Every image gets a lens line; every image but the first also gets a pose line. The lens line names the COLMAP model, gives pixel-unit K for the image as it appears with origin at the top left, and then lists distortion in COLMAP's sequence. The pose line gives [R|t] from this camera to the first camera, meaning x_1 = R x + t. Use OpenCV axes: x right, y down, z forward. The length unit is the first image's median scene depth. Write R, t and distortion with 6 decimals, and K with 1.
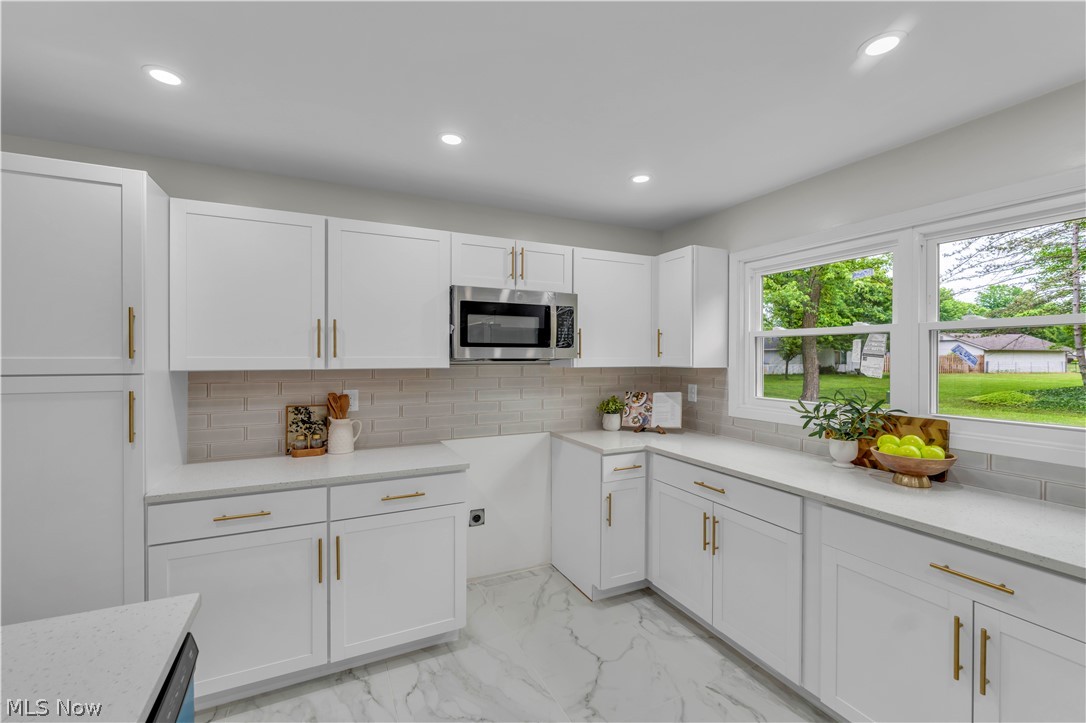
lens RADIAL K [[448.5, 0, 540.0], [0, 448.5, 360.4], [0, 0, 1]] dist [-0.002212, -0.000100]
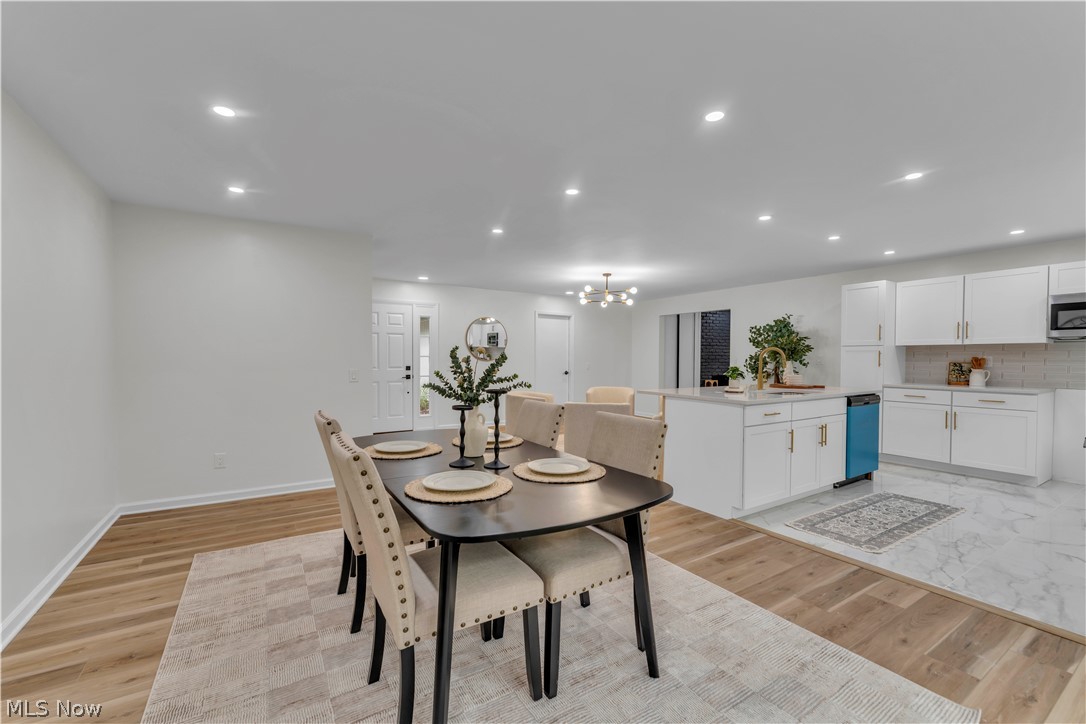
lens RADIAL K [[448.5, 0, 540.0], [0, 448.5, 360.9], [0, 0, 1]] dist [-0.002212, -0.000100]
pose [[0.098859, 0.007574, -0.995073, 1.401339], [-0.012303, 0.999904, 0.006388, 0.105712], [0.995025, 0.011611, 0.098943, -1.191106]]
